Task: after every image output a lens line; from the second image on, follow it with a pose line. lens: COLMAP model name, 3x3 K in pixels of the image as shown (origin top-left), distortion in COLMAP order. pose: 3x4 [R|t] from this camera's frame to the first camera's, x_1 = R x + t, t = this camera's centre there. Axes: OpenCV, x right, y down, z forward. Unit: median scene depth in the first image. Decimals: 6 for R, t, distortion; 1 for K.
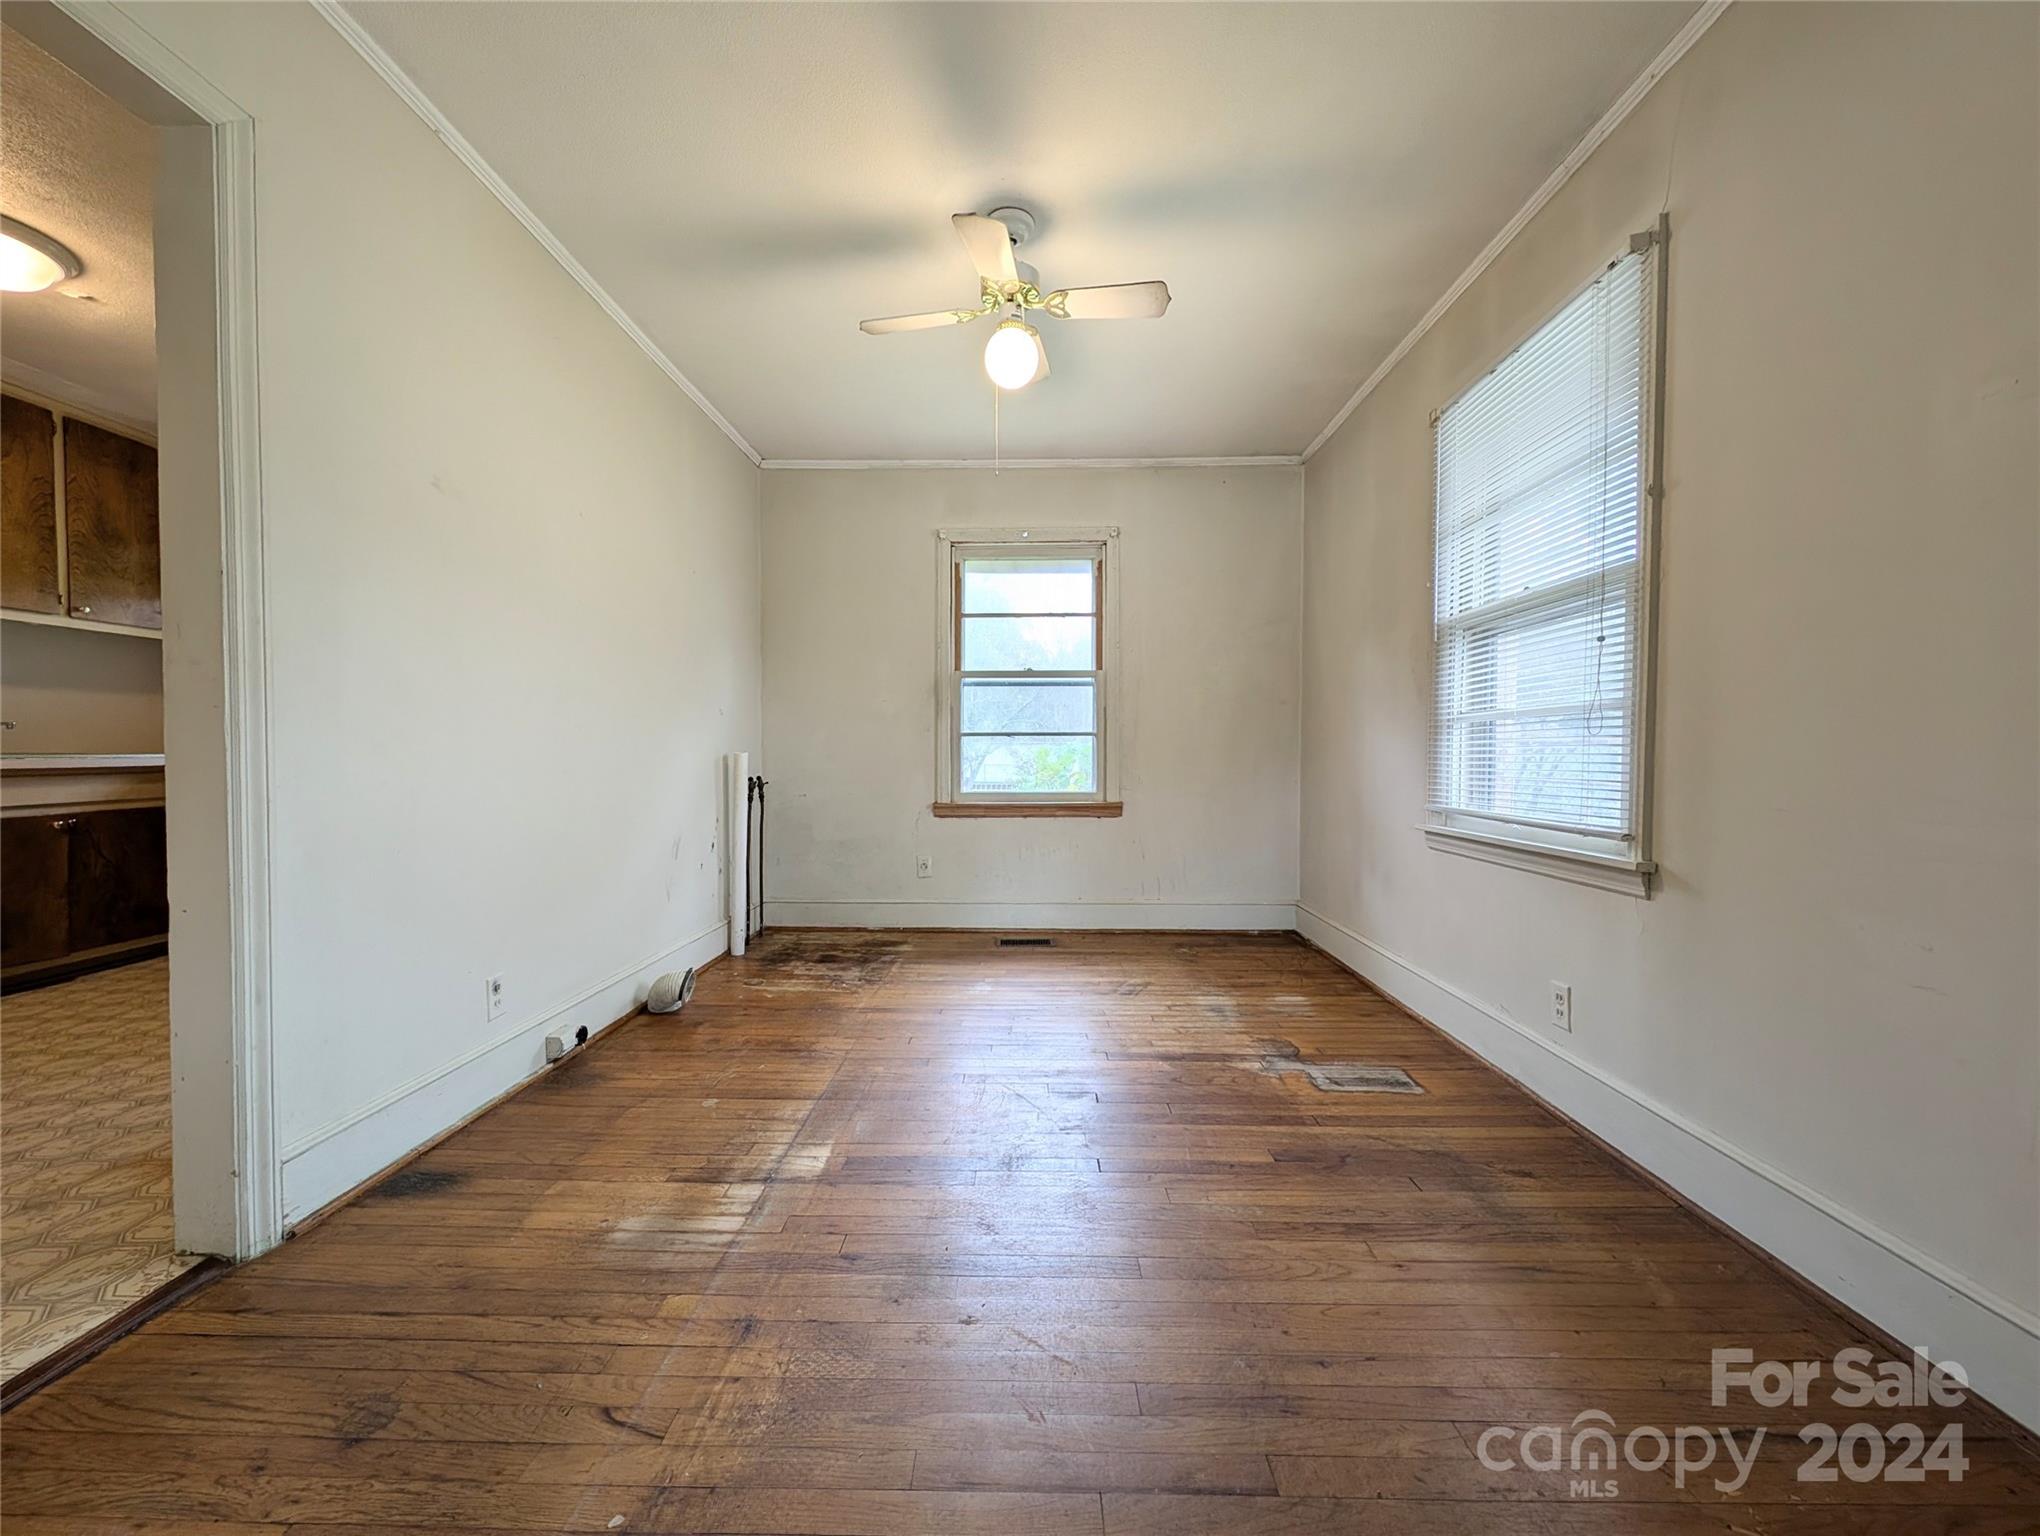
lens RADIAL K [[788.6, 0, 1020.0], [0, 788.6, 768.0], [0, 0, 1]] dist [0.022235, -0.006753]
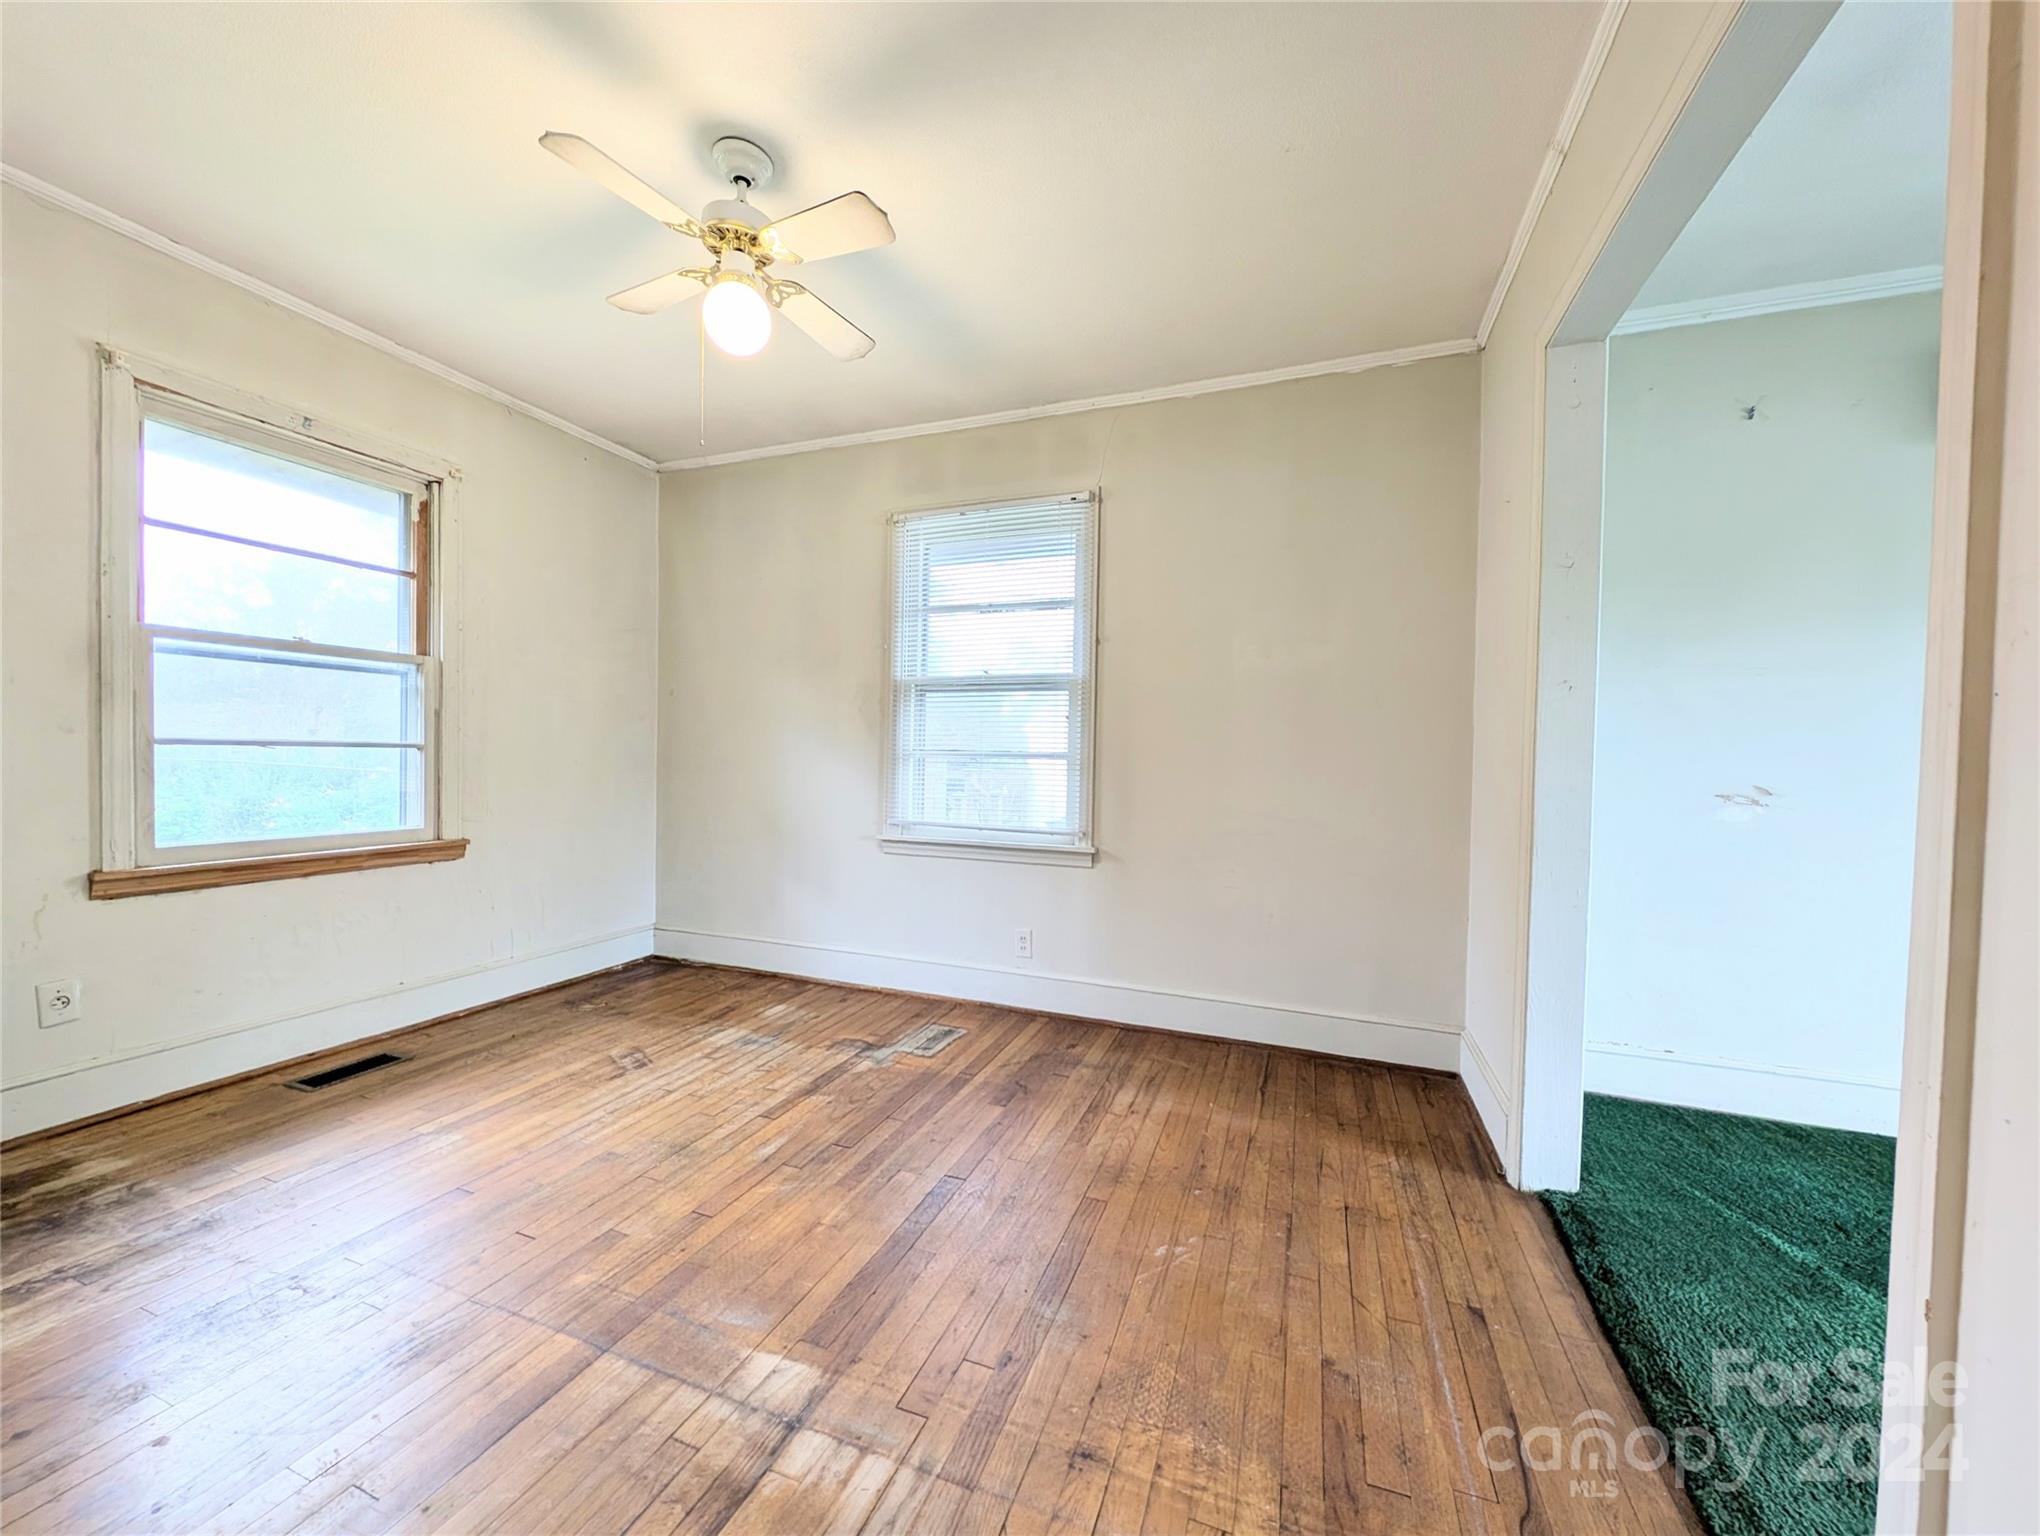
lens RADIAL K [[788.6, 0, 1020.0], [0, 788.6, 768.0], [0, 0, 1]] dist [0.022235, -0.006753]
pose [[0.316988, -0.005988, 0.948411, -0.552161], [-0.004243, 0.999961, 0.007732, -0.041730], [-0.948420, -0.006475, 0.316950, 0.353353]]
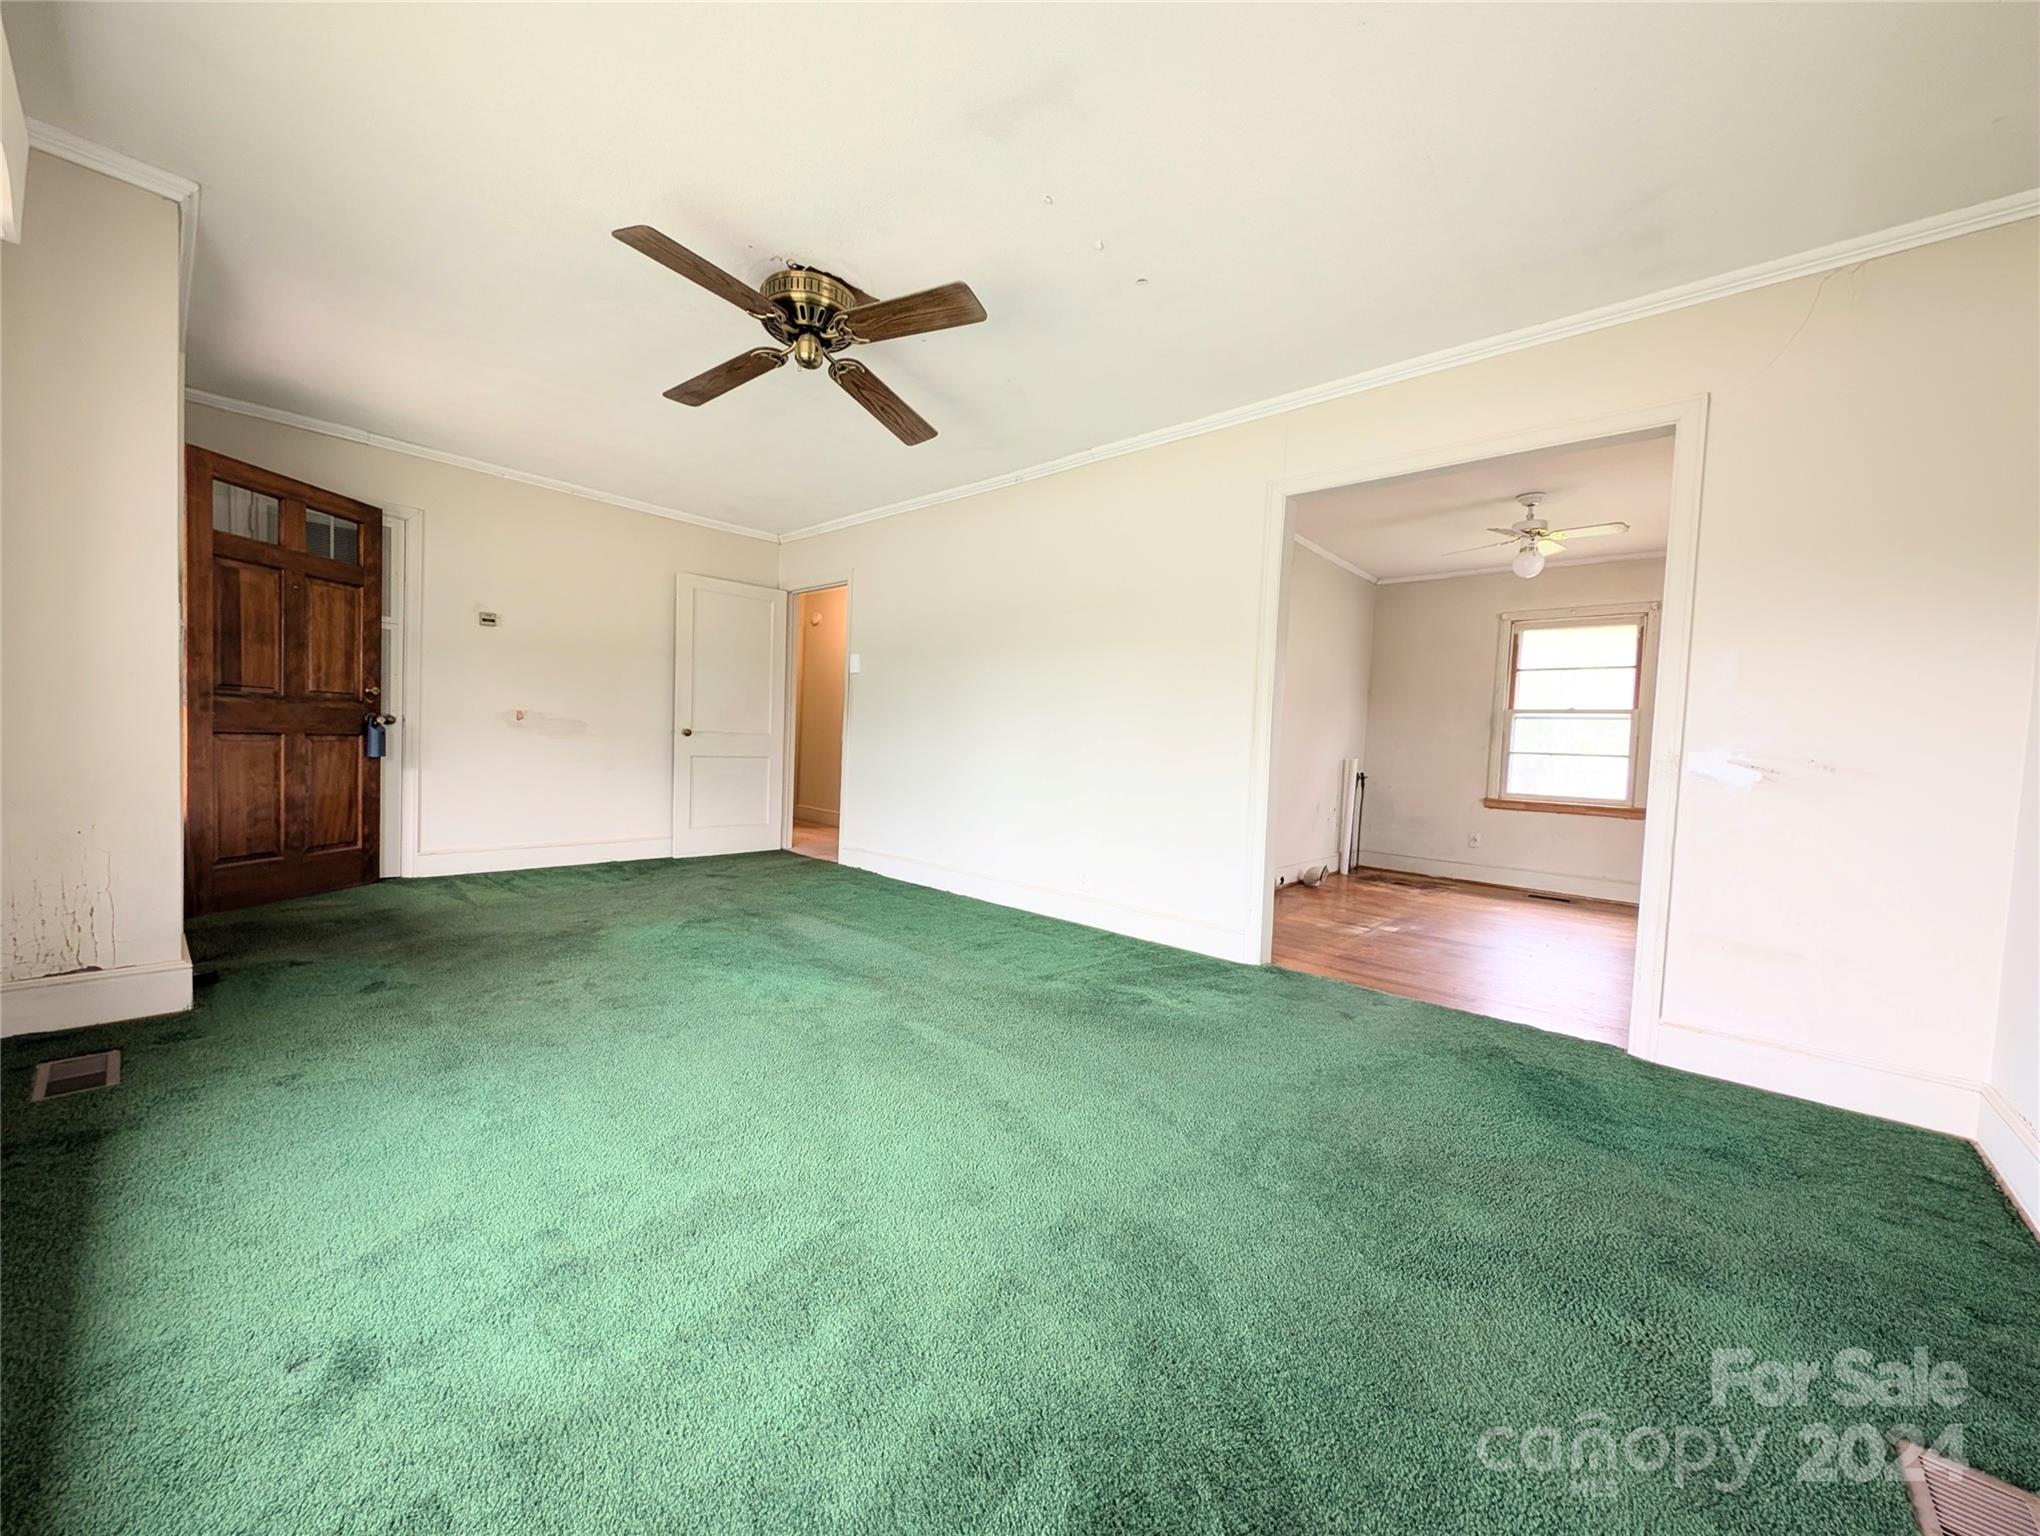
lens RADIAL K [[764.0, 0, 1018.7], [0, 764.0, 774.3], [0, 0, 1]] dist [0.013499, -0.006049]
pose [[0.757983, 0.063150, -0.649210, 0.214198], [-0.054974, 0.997946, 0.032888, 0.000463], [0.649953, 0.010761, 0.759898, -0.885488]]
